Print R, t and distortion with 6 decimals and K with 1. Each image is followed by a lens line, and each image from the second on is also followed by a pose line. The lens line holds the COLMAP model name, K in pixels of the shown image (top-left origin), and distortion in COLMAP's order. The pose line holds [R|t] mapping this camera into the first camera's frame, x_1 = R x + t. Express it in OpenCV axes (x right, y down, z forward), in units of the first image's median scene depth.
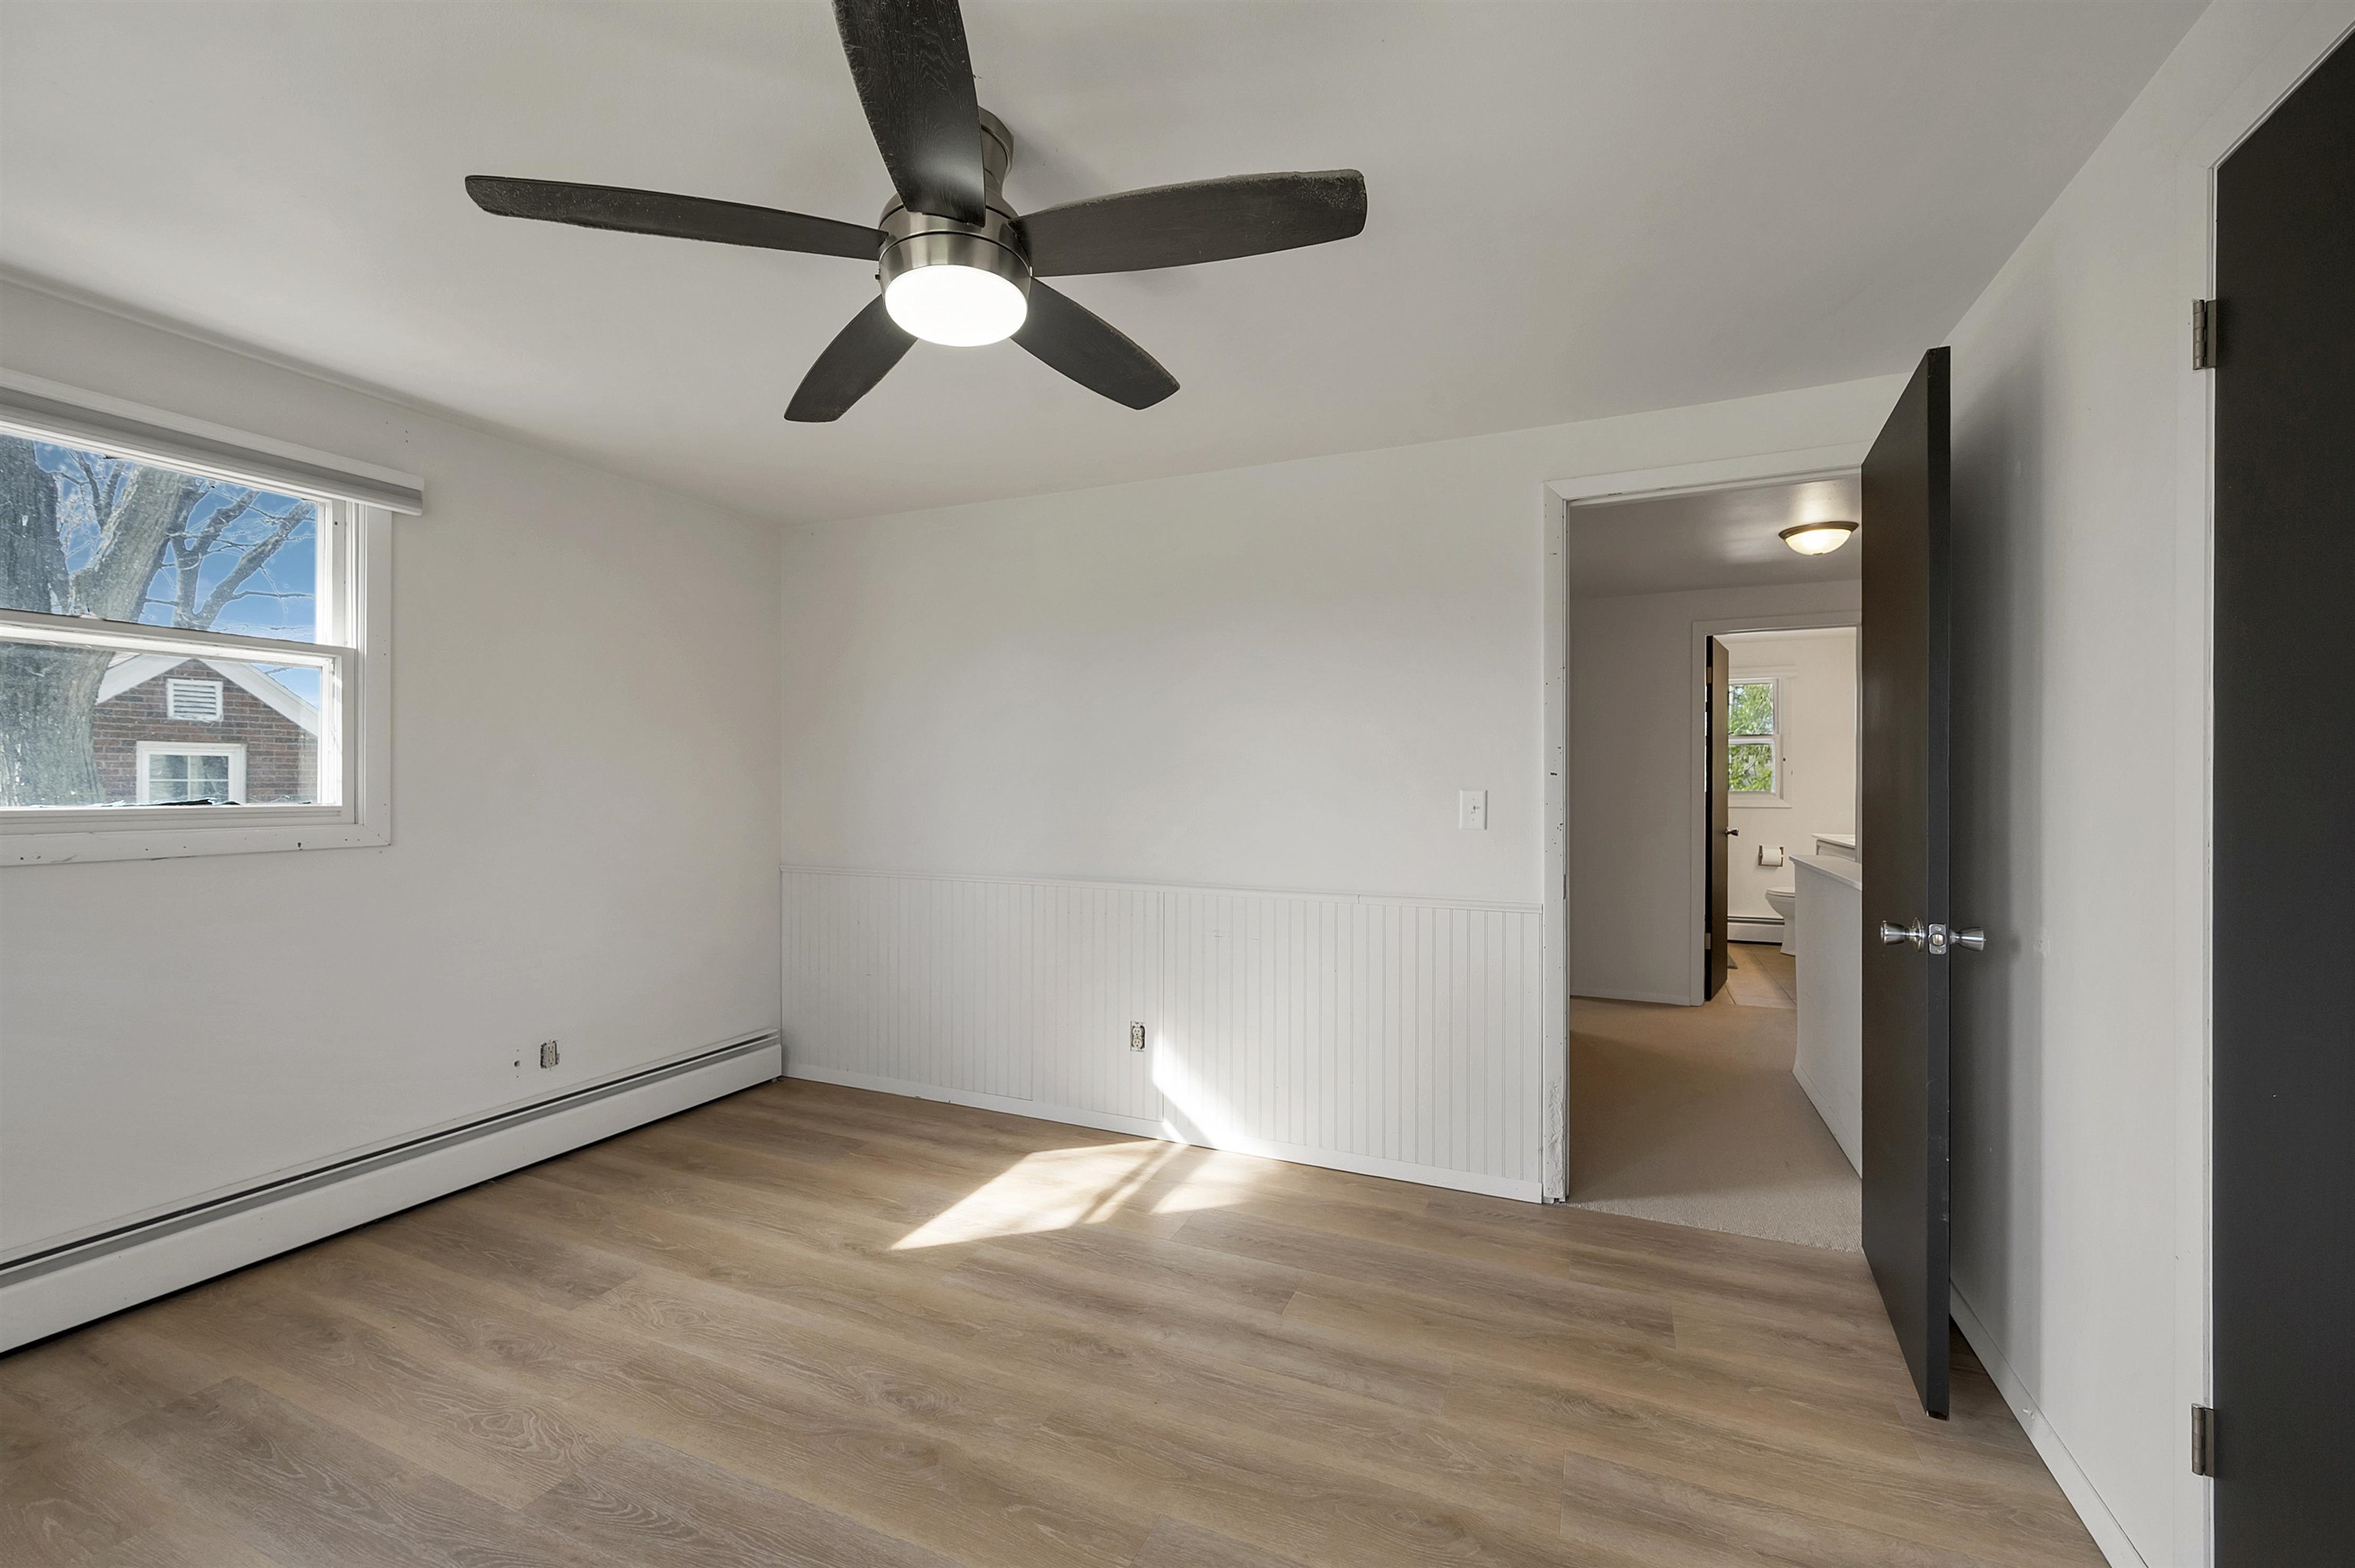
lens RADIAL K [[975.8, 0, 1177.5], [0, 975.8, 784.0], [0, 0, 1]] dist [-0.000229, -0.000050]
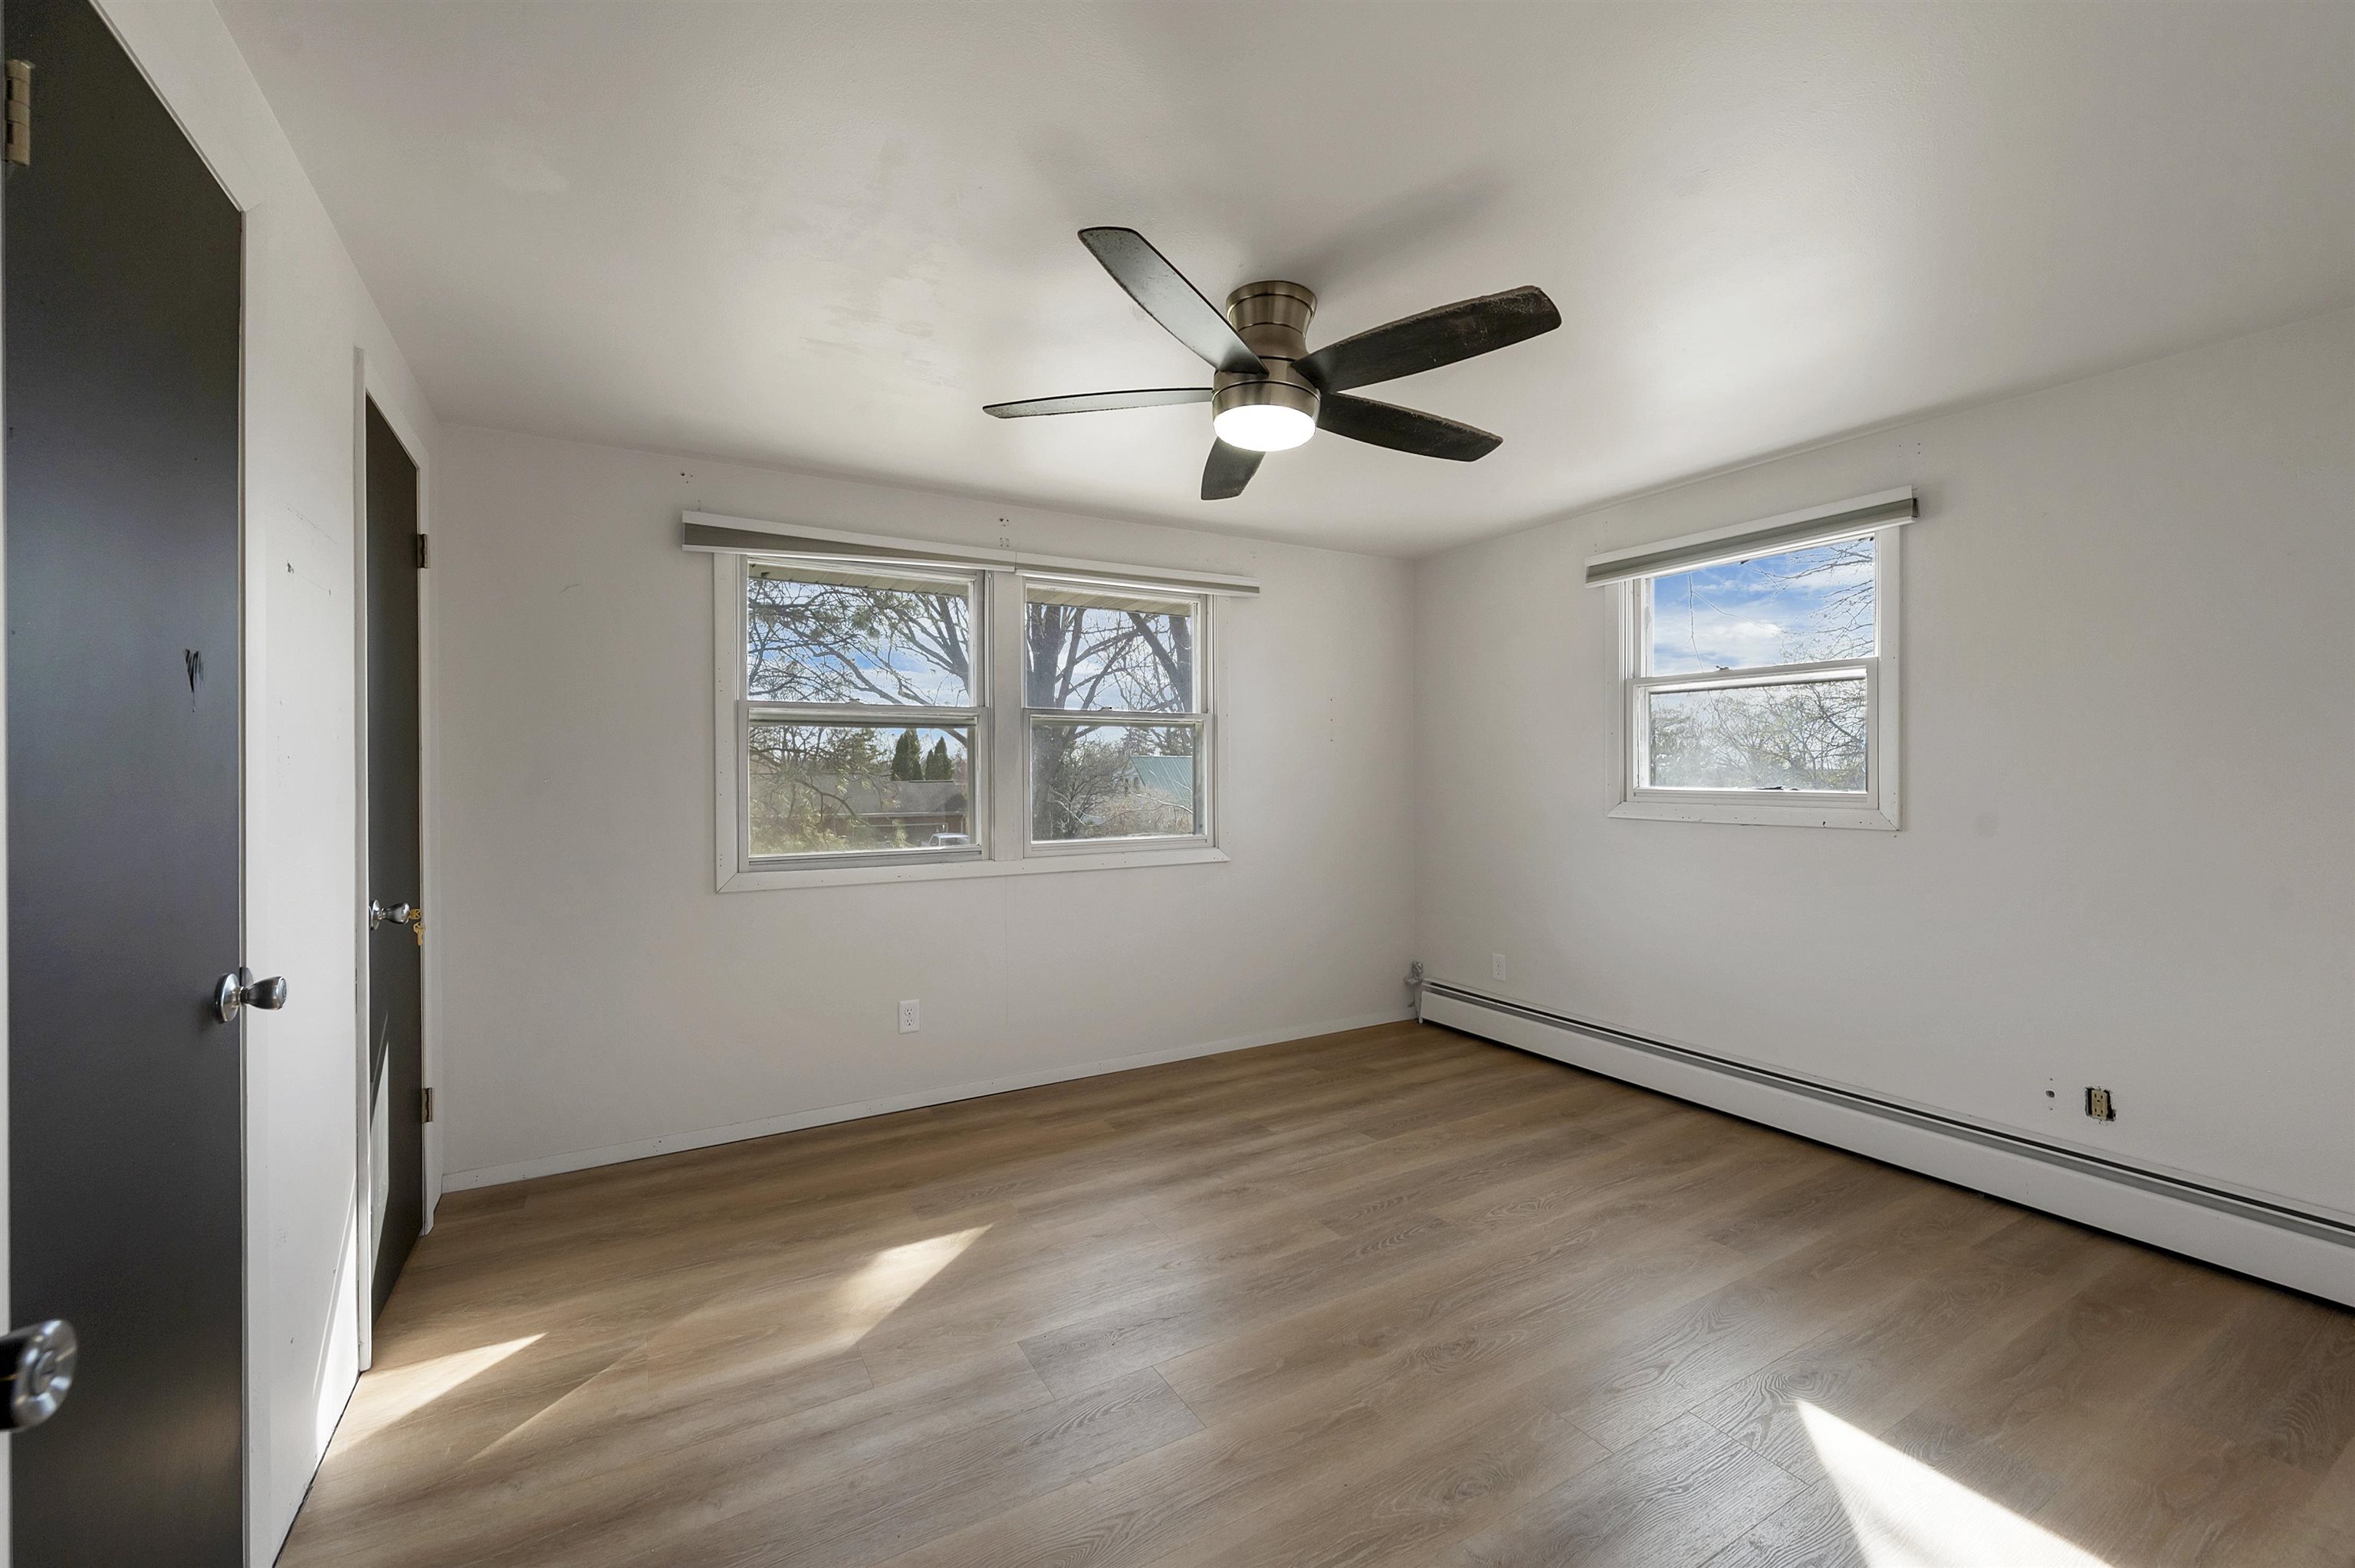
lens RADIAL K [[935.8, 0, 1177.5], [0, 935.8, 784.0], [0, 0, 1]] dist [-0.000027, 0.000057]
pose [[-0.589616, 0.011086, -0.807608, 0.668125], [-0.000759, 0.999898, 0.014280, -0.005998], [0.807683, 0.009033, -0.589547, 1.238370]]
